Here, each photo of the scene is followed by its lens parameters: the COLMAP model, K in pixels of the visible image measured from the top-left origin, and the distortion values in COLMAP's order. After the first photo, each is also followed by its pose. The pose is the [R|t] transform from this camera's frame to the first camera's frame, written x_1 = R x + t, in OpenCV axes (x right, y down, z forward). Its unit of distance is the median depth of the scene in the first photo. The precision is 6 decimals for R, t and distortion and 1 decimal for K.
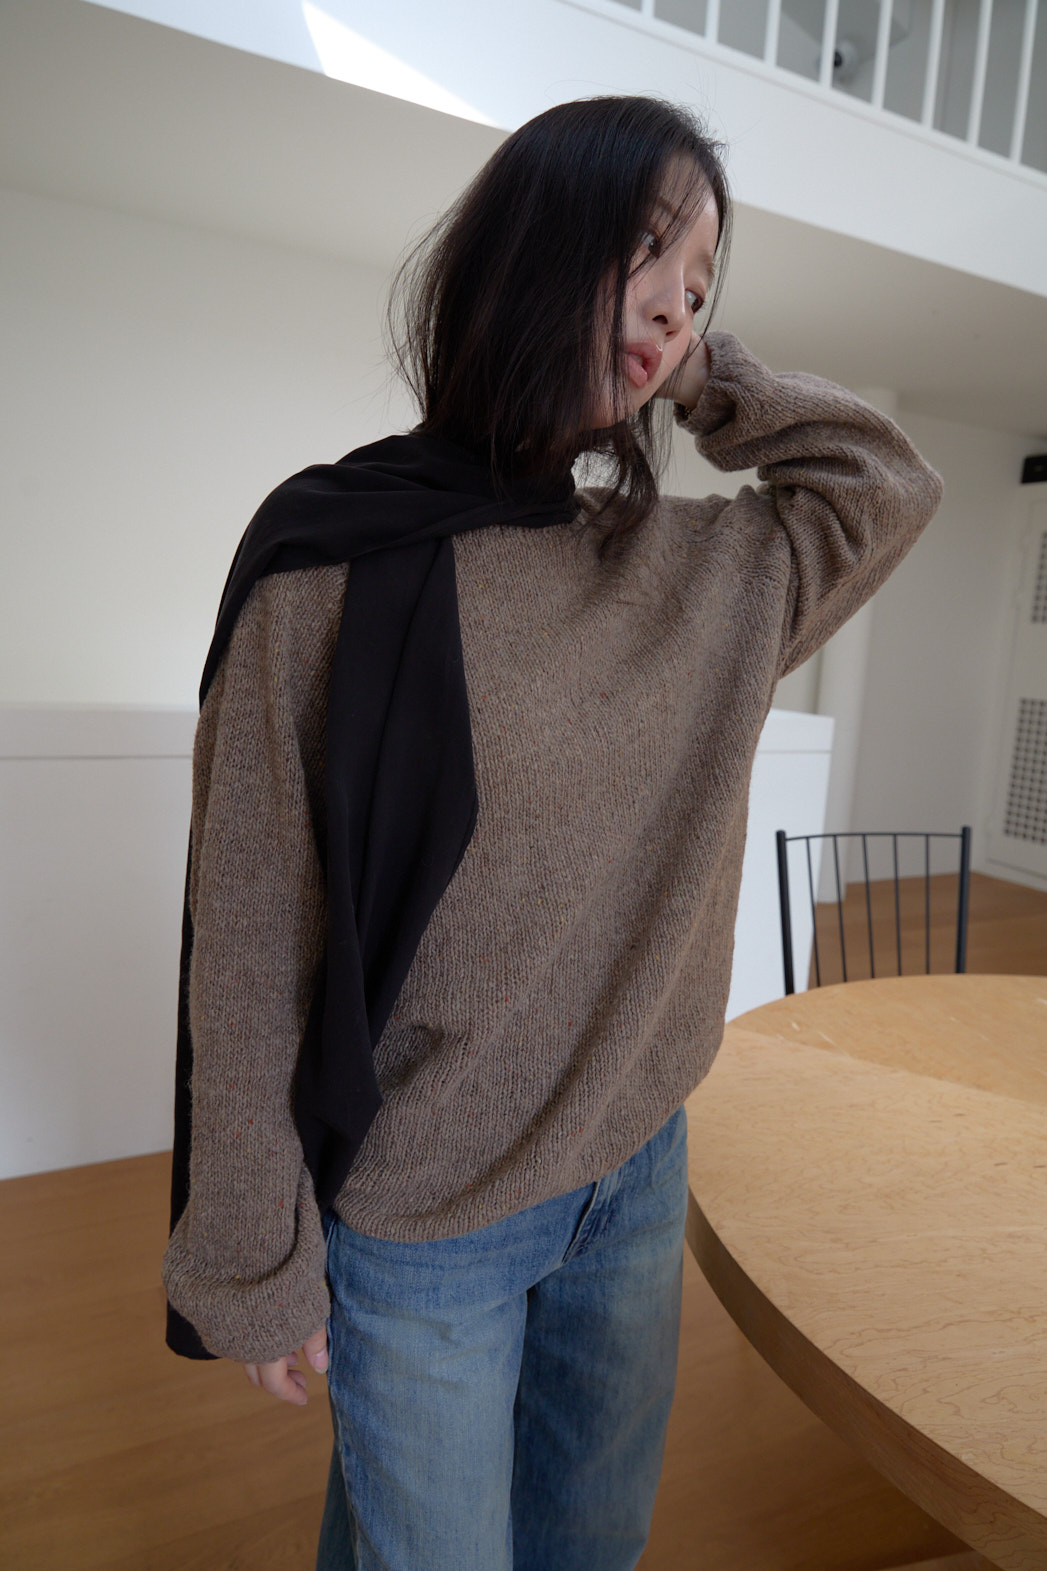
lens RADIAL K [[1050.5, 0, 525.1], [0, 1050.5, 788.3], [0, 0, 1]] dist [-0.000582, -0.002823]
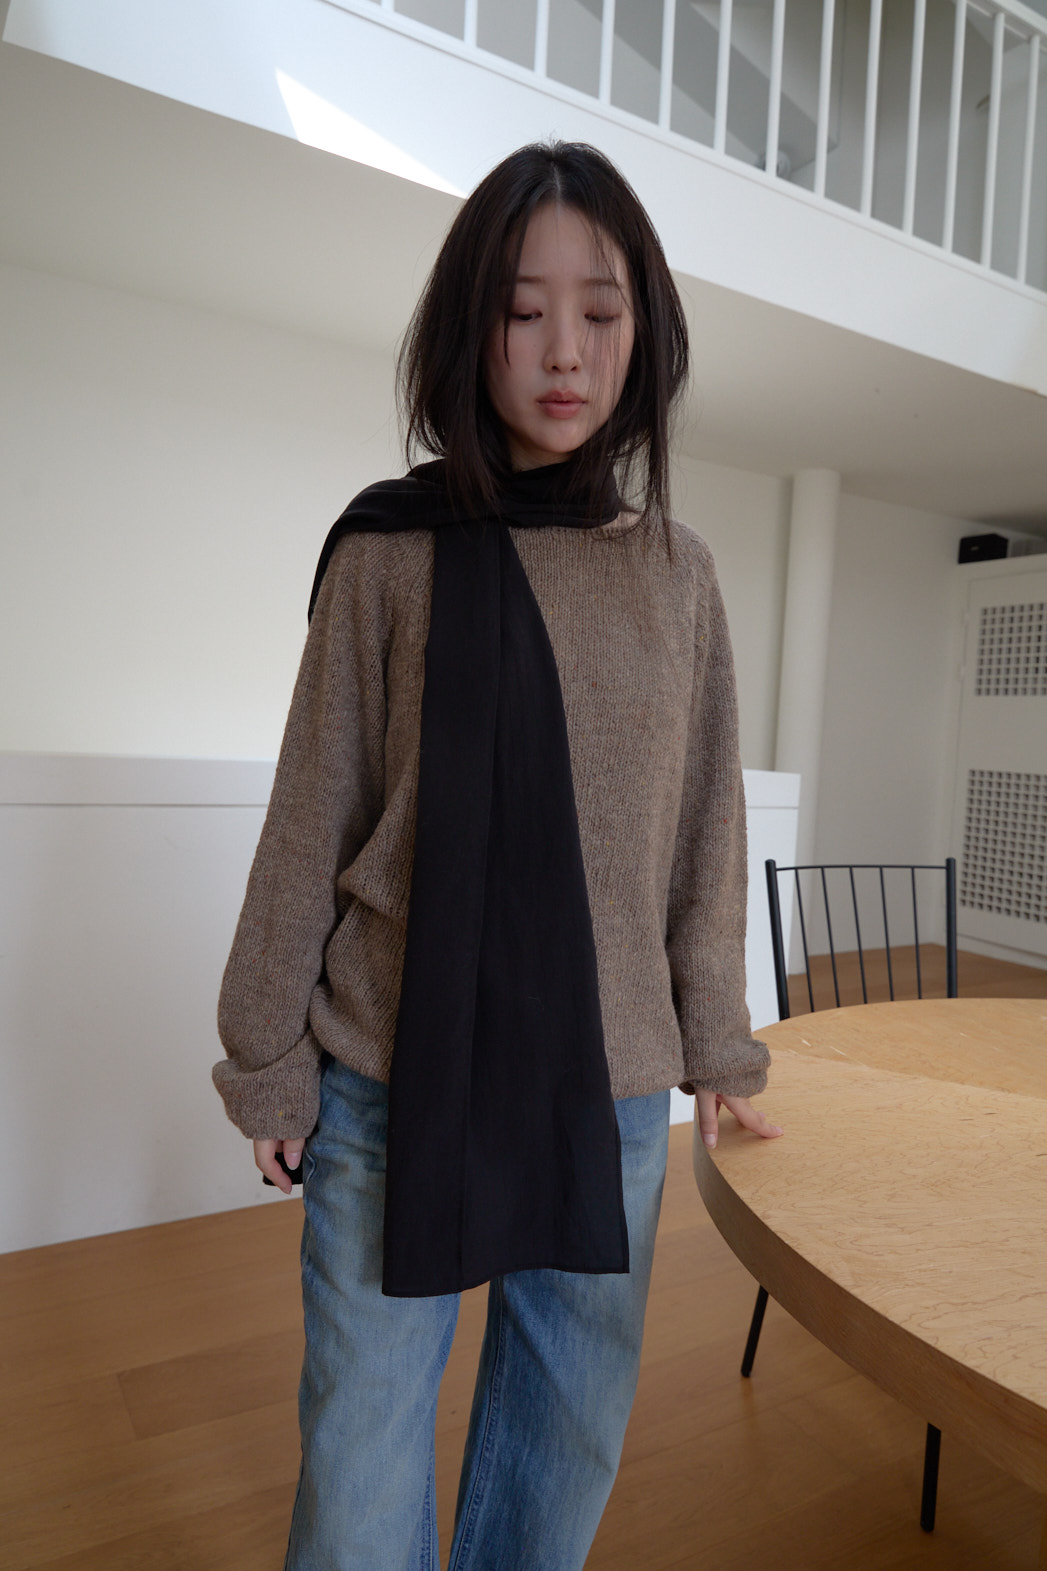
lens RADIAL K [[1059.9, 0, 525.5], [0, 1059.9, 788.4], [0, 0, 1]] dist [-0.000077, 0.000680]
pose [[0.998454, -0.011105, 0.054471, -0.056611], [0.016113, 0.995595, -0.092365, 0.089657], [-0.053205, 0.093100, 0.994234, 0.026298]]
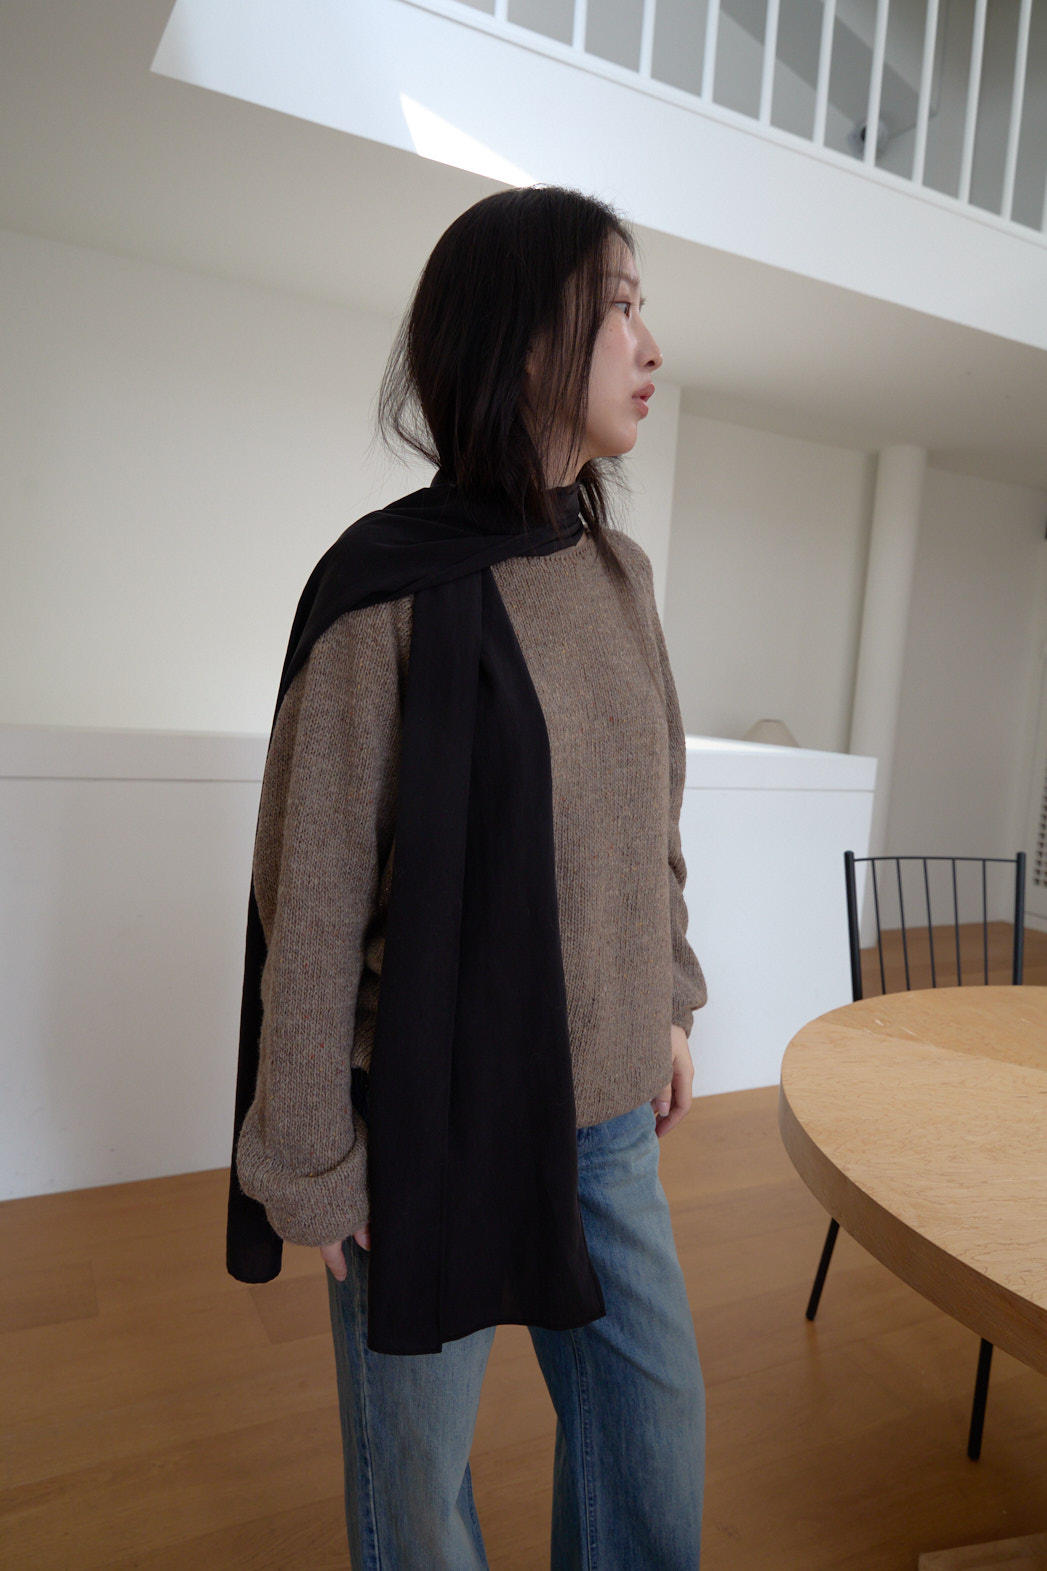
lens RADIAL K [[1072.7, 0, 525.4], [0, 1072.7, 788.1], [0, 0, 1]] dist [0.004125, -0.002432]
pose [[0.999929, 0.011519, -0.002969, -0.117947], [-0.011661, 0.998518, -0.053158, 0.055350], [0.002352, 0.053189, 0.998582, -0.127017]]
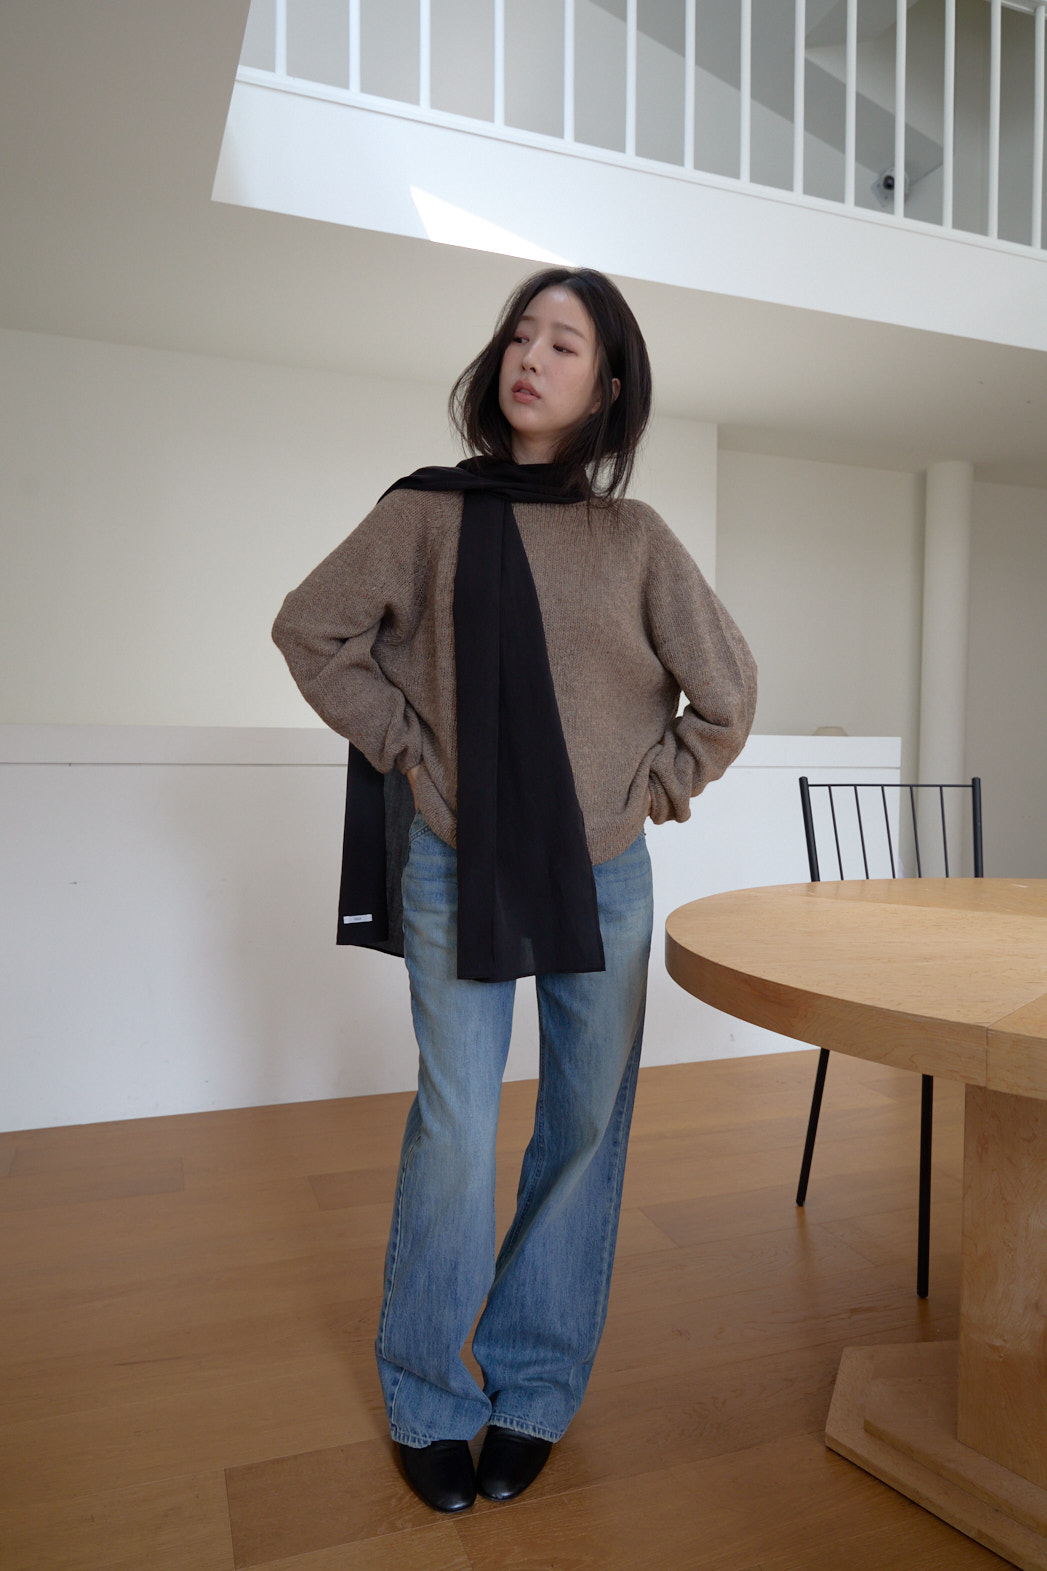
lens RADIAL K [[1064.3, 0, 524.3], [0, 1064.3, 787.1], [0, 0, 1]] dist [0.006328, -0.000674]
pose [[0.989724, -0.041901, -0.136715, 0.136082], [0.024626, 0.991764, -0.125687, 0.288019], [0.140856, 0.121029, 0.982605, -0.359231]]
